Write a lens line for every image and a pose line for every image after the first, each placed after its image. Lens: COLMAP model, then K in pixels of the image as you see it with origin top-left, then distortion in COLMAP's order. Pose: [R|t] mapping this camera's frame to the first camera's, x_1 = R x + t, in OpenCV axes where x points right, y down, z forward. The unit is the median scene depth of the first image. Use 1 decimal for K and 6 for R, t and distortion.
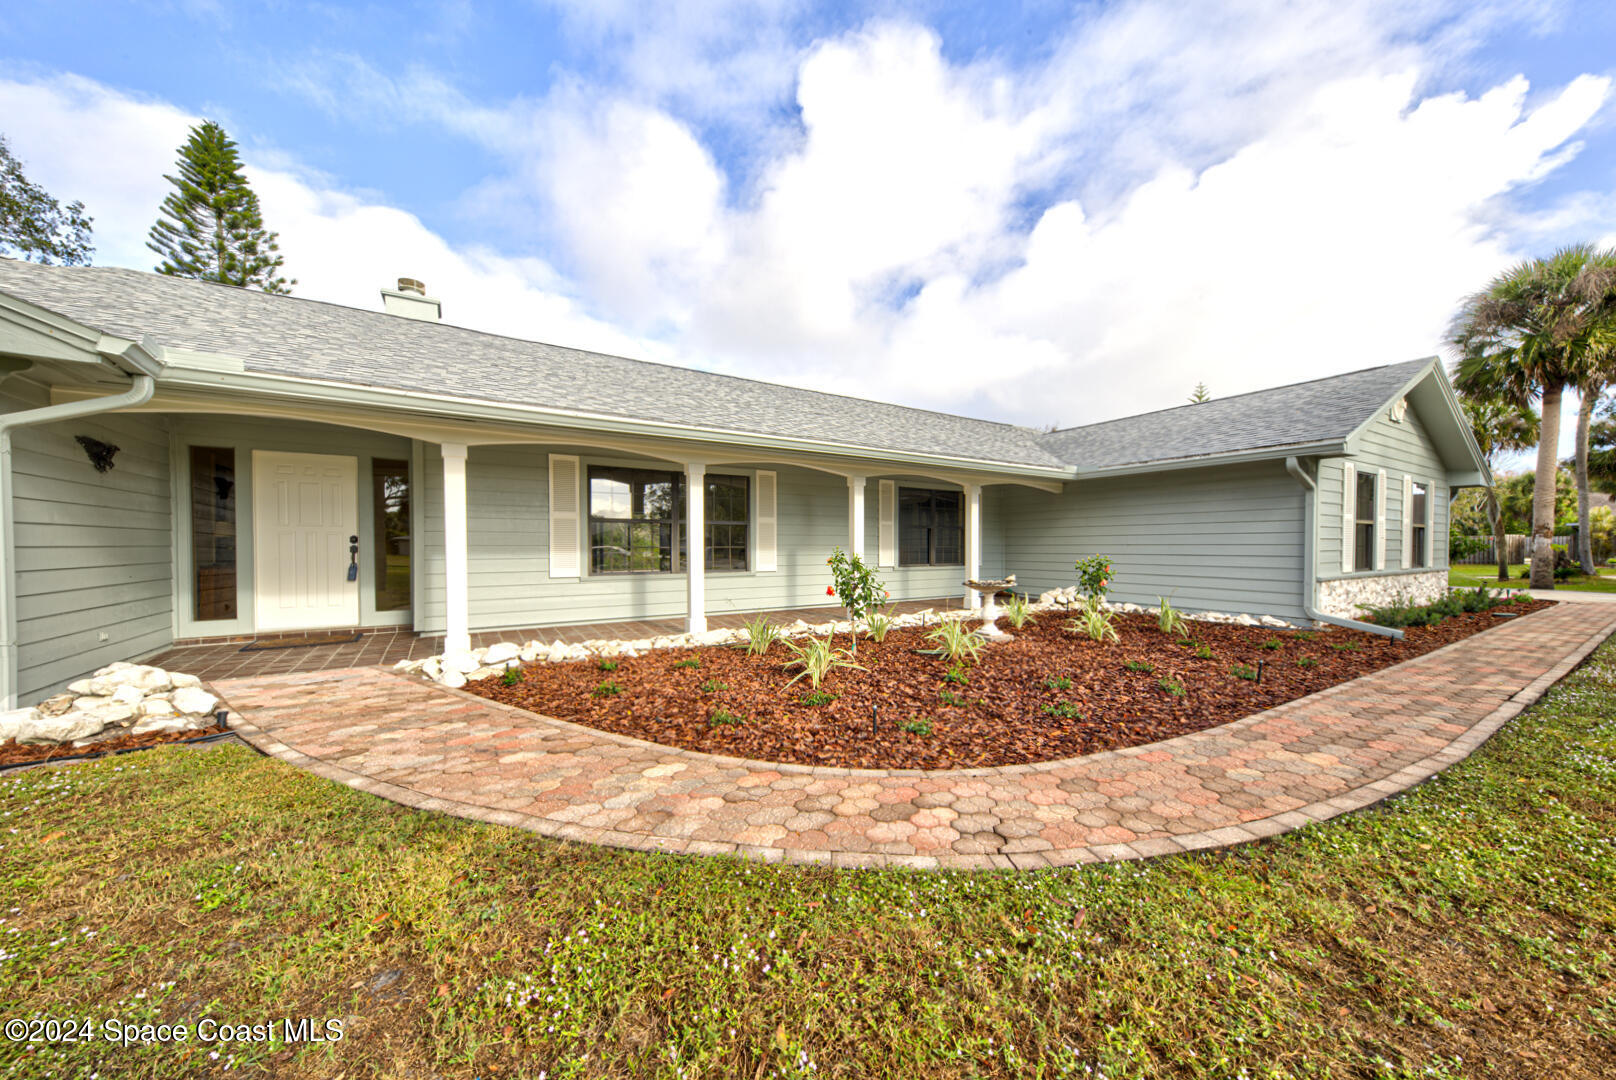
lens RADIAL K [[561.8, 0, 798.6], [0, 561.8, 551.6], [0, 0, 1]] dist [0.020847, -0.000088]
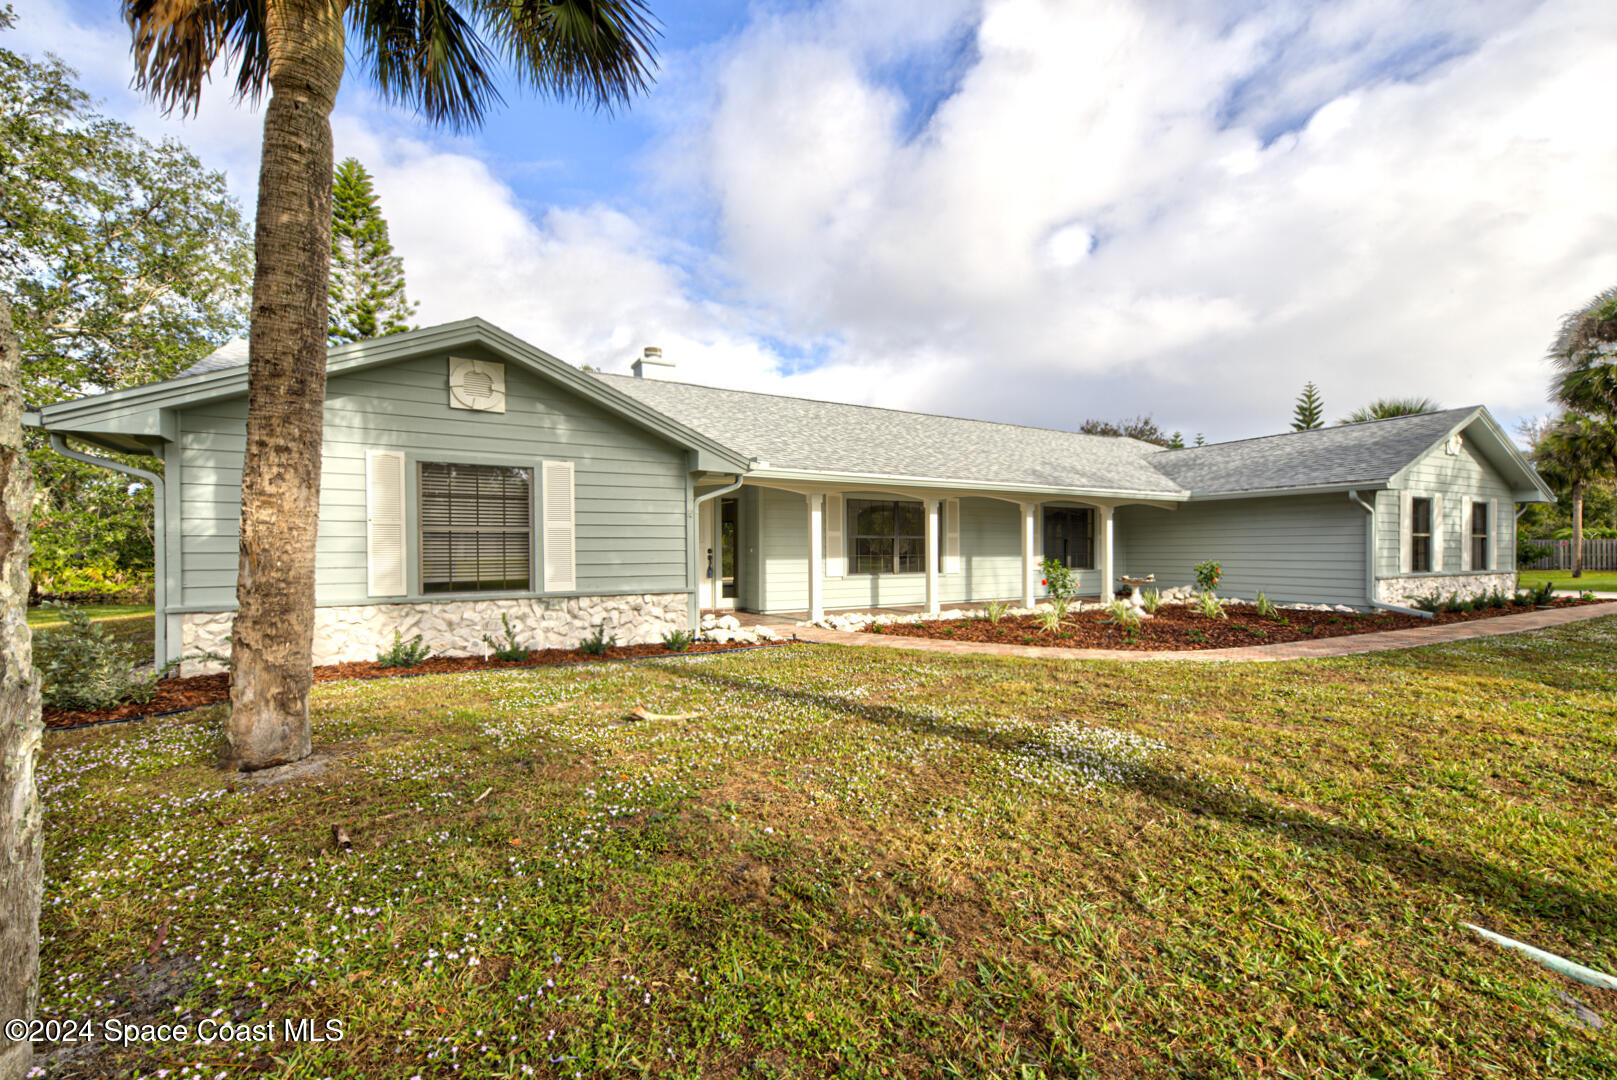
lens RADIAL K [[681.3, 0, 798.1], [0, 681.3, 553.9], [0, 0, 1]] dist [0.042965, 0.000039]
pose [[0.999474, -0.003118, -0.032292, -0.407814], [0.002864, 0.999965, -0.007903, 0.000453], [0.032315, 0.007806, 0.999447, -0.696138]]
